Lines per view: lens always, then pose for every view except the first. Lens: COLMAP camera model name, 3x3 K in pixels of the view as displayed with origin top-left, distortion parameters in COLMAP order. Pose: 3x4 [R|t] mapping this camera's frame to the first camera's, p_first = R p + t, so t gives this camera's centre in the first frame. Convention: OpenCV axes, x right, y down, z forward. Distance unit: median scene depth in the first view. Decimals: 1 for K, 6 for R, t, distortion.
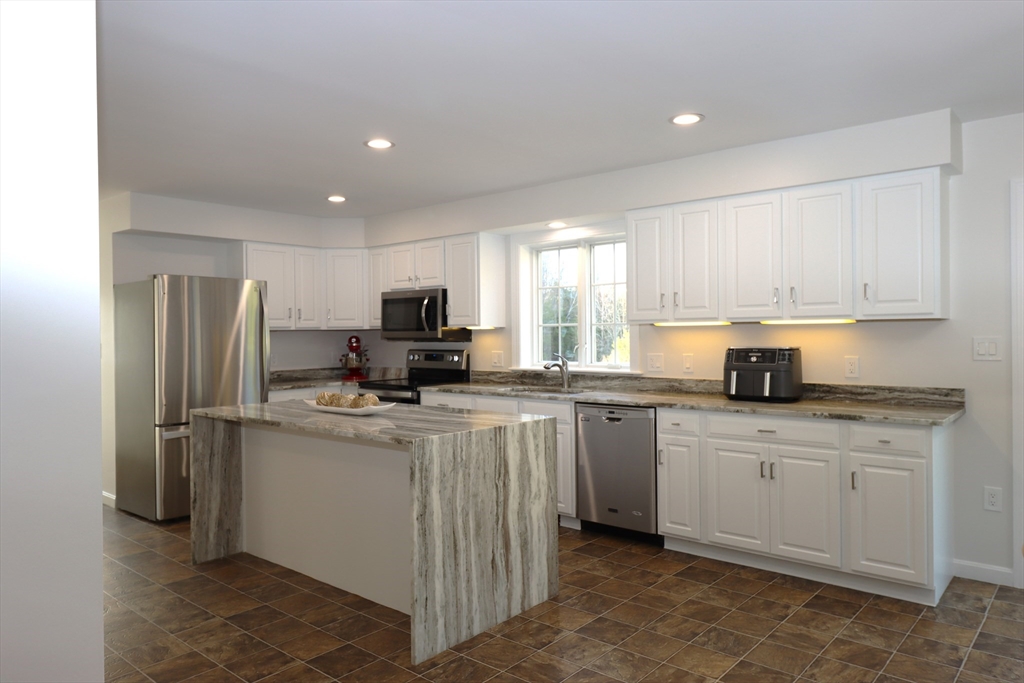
lens RADIAL K [[688.2, 0, 520.7], [0, 688.2, 335.5], [0, 0, 1]] dist [0.015753, -0.008678]
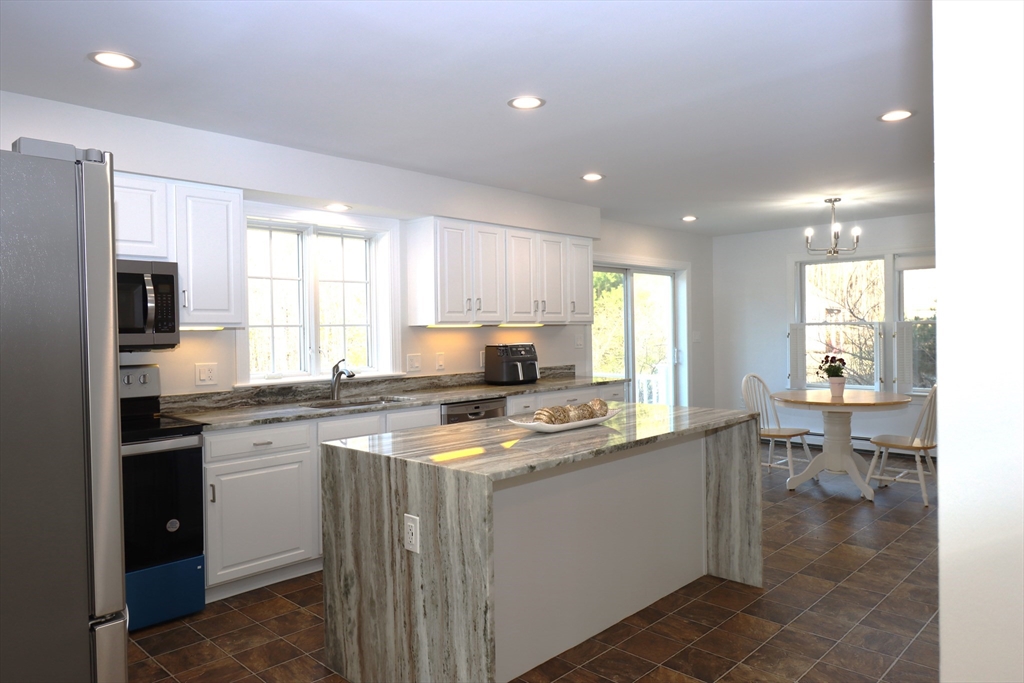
lens RADIAL K [[688.2, 0, 512.7], [0, 688.2, 344.3], [0, 0, 1]] dist [0.015753, -0.008678]
pose [[0.062103, -0.012548, 0.997991, -0.988135], [0.017693, 0.999778, 0.011470, 0.002553], [-0.997913, 0.016946, 0.062312, 0.934319]]
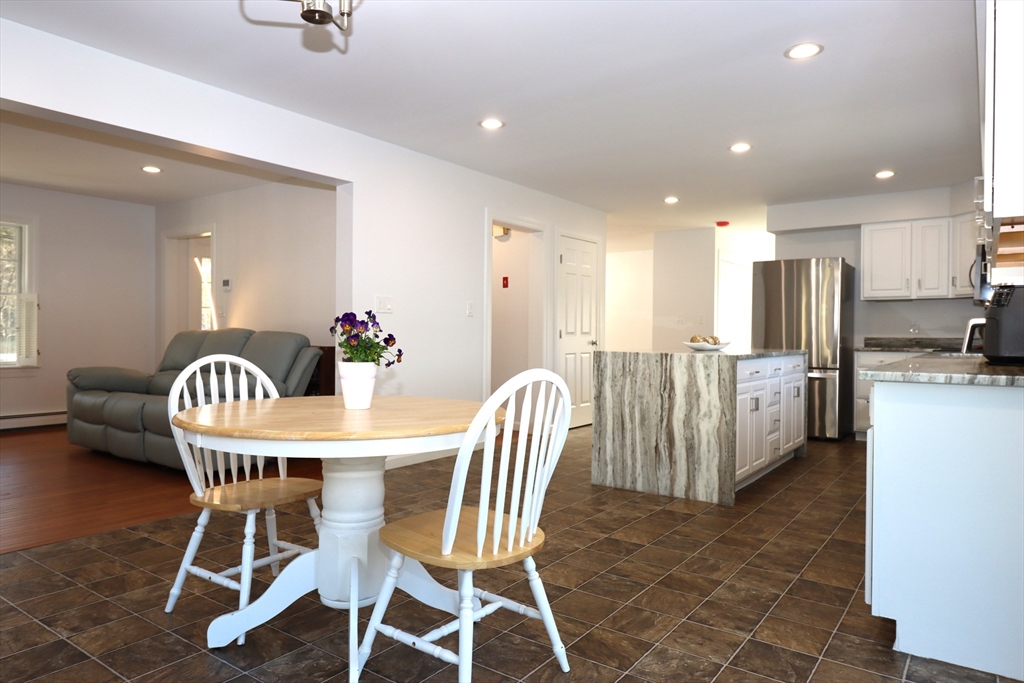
lens RADIAL K [[662.3, 0, 515.0], [0, 662.3, 330.3], [0, 0, 1]] dist [0.007752, -0.001156]
pose [[0.071220, 0.006662, -0.997438, 0.986450], [-0.011483, 0.999917, 0.005859, 0.062940], [0.997394, 0.011037, 0.071291, 0.467893]]
